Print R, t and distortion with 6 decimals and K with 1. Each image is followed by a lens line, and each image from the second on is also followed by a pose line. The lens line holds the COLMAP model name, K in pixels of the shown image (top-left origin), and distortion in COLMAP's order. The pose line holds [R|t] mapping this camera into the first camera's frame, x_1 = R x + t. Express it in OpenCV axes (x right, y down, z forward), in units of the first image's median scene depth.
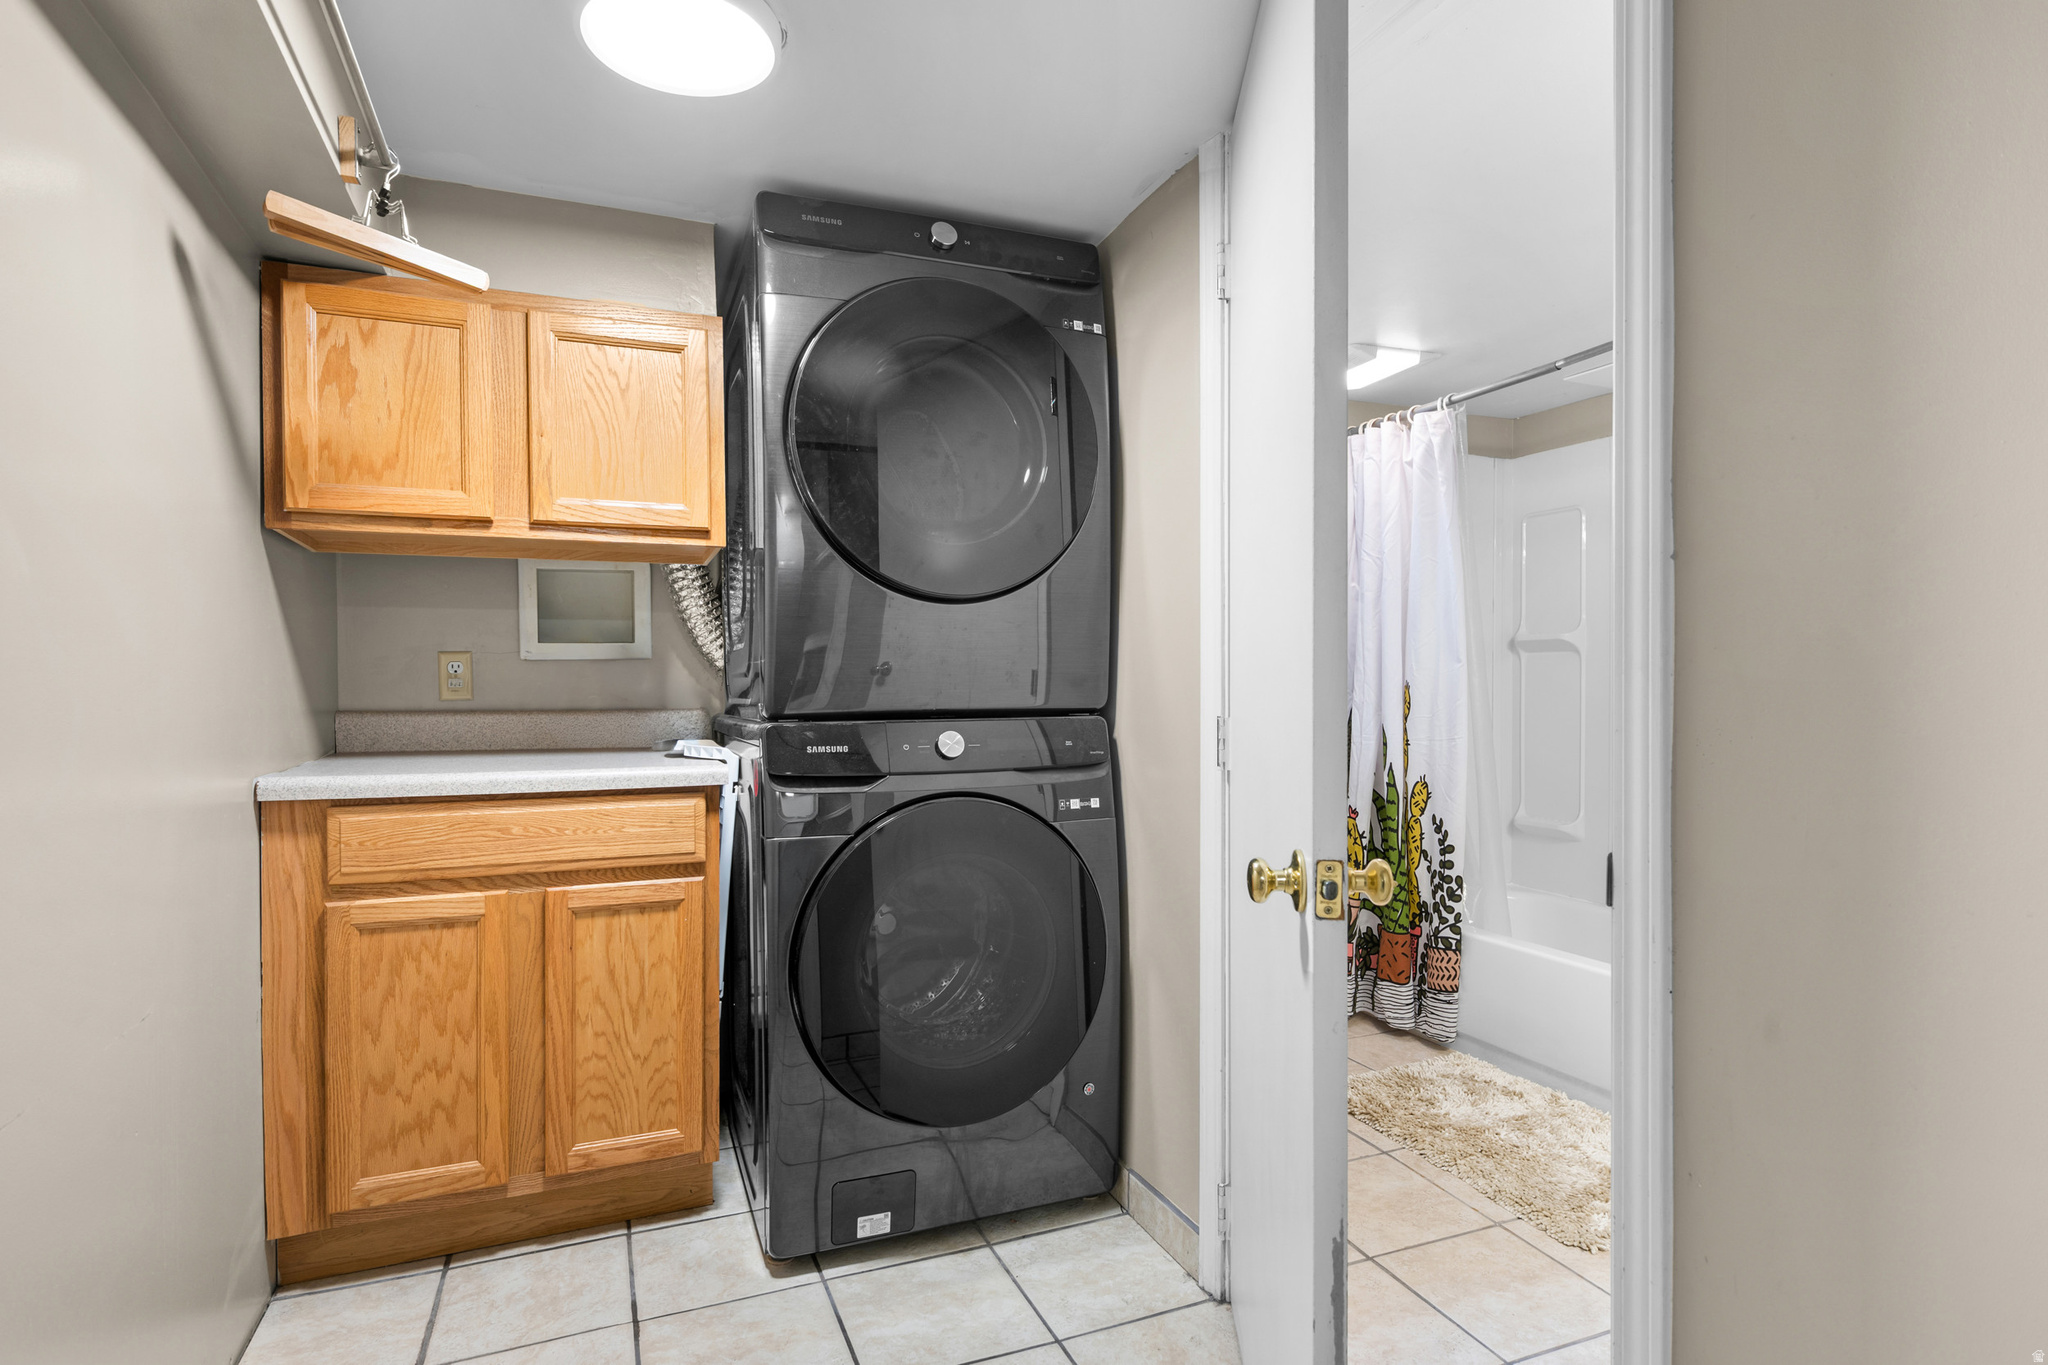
lens RADIAL K [[1050.2, 0, 1019.2], [0, 1050.2, 689.0], [0, 0, 1]] dist [-0.003170, 0.002351]
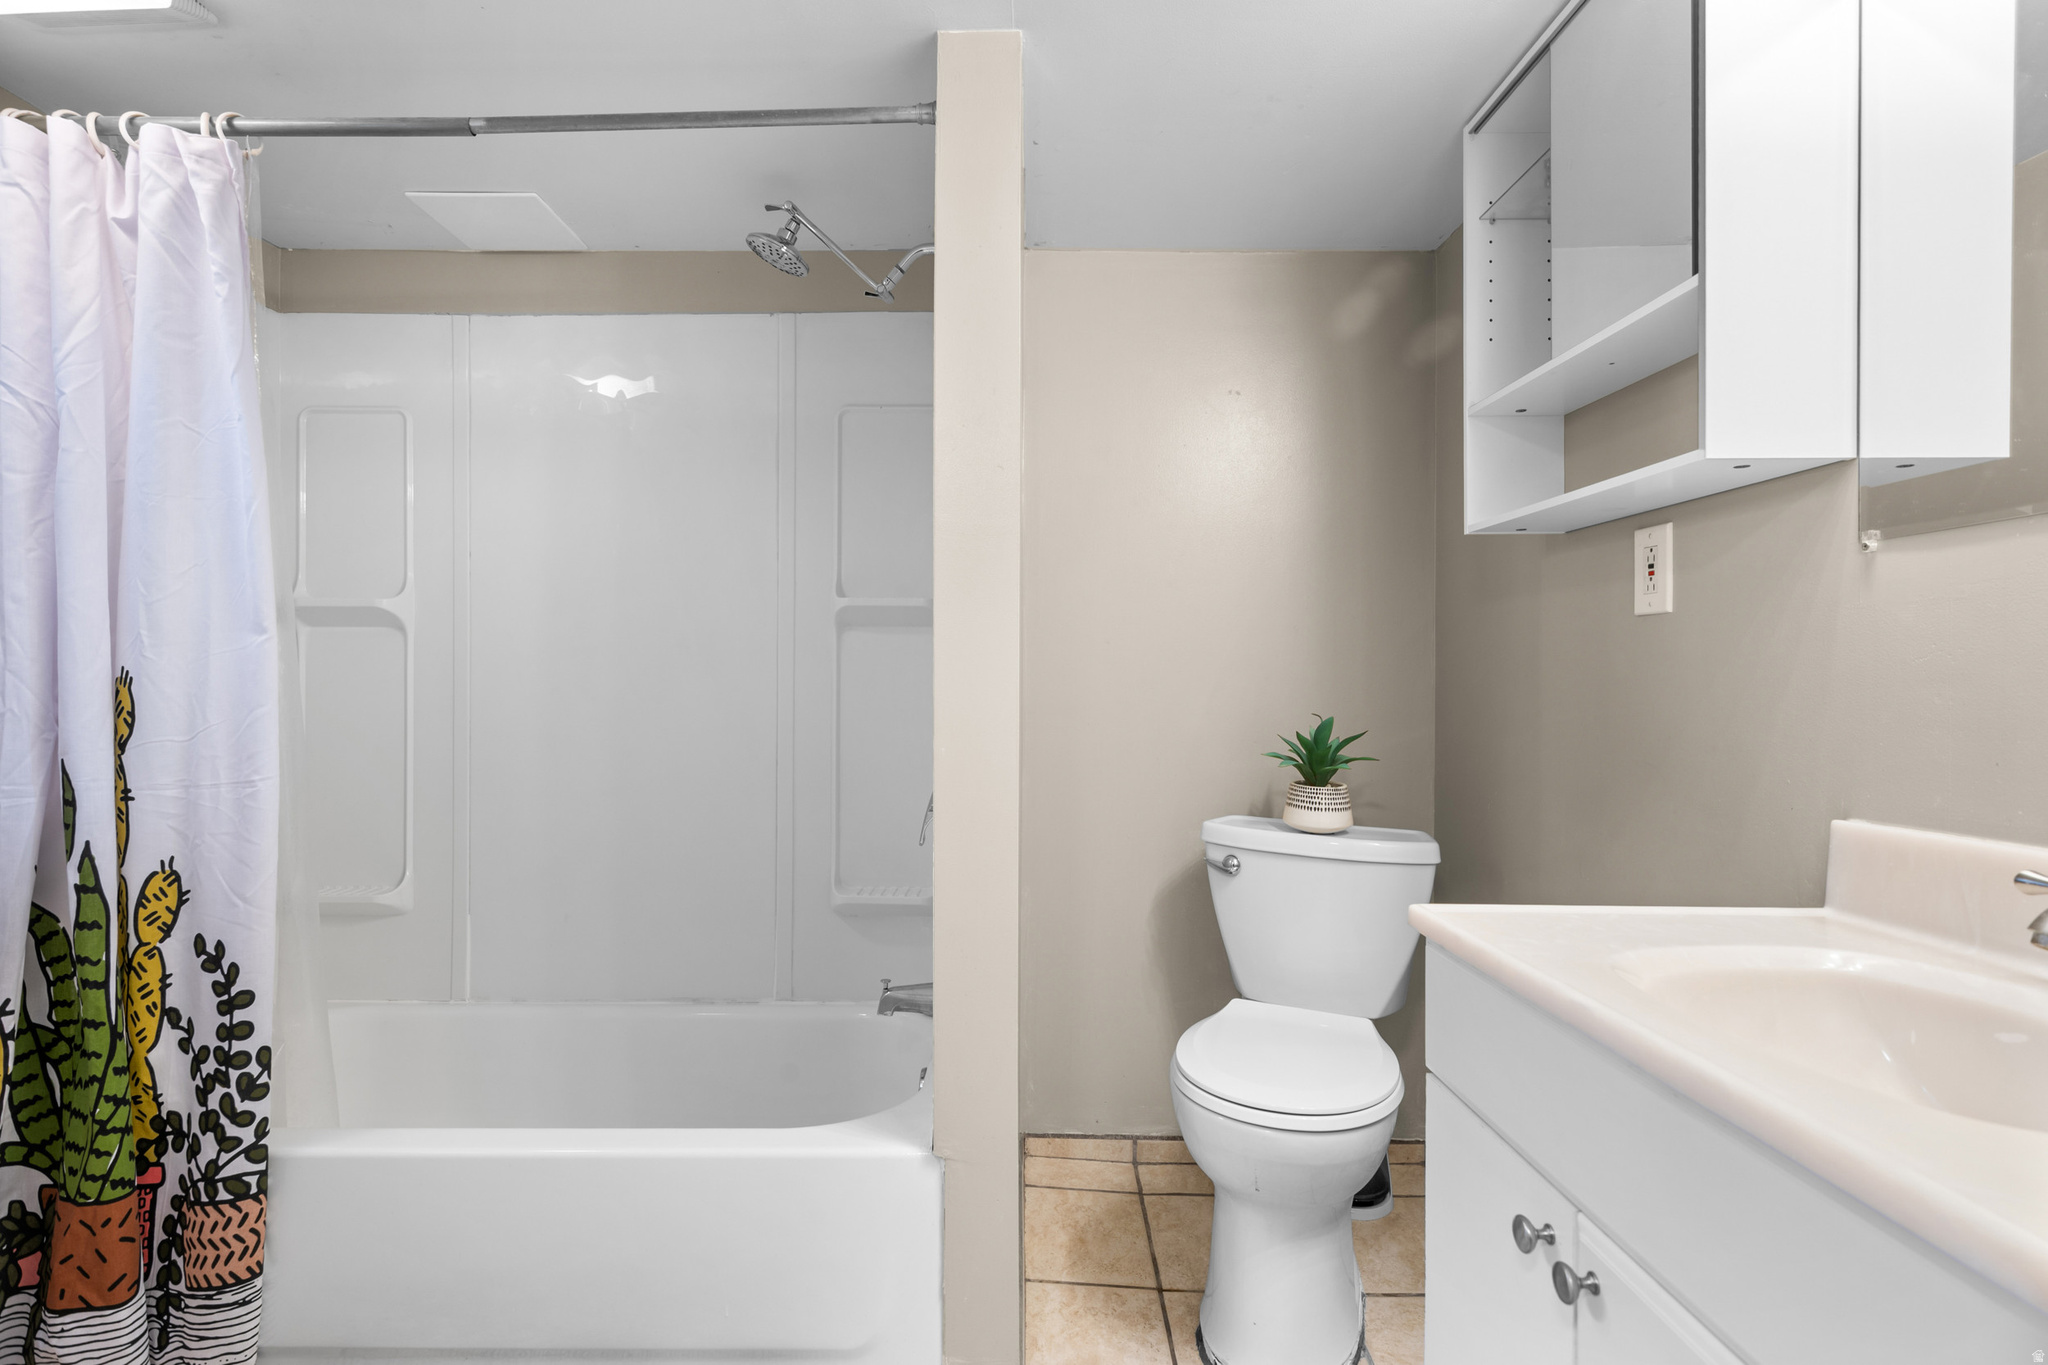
lens RADIAL K [[1050.2, 0, 1014.7], [0, 1050.2, 685.7], [0, 0, 1]] dist [-0.003170, 0.002351]
pose [[0.389949, -0.000953, 0.920836, 0.084826], [0.001640, 0.999999, 0.000341, 0.001147], [-0.920835, 0.001378, 0.389950, 0.440060]]
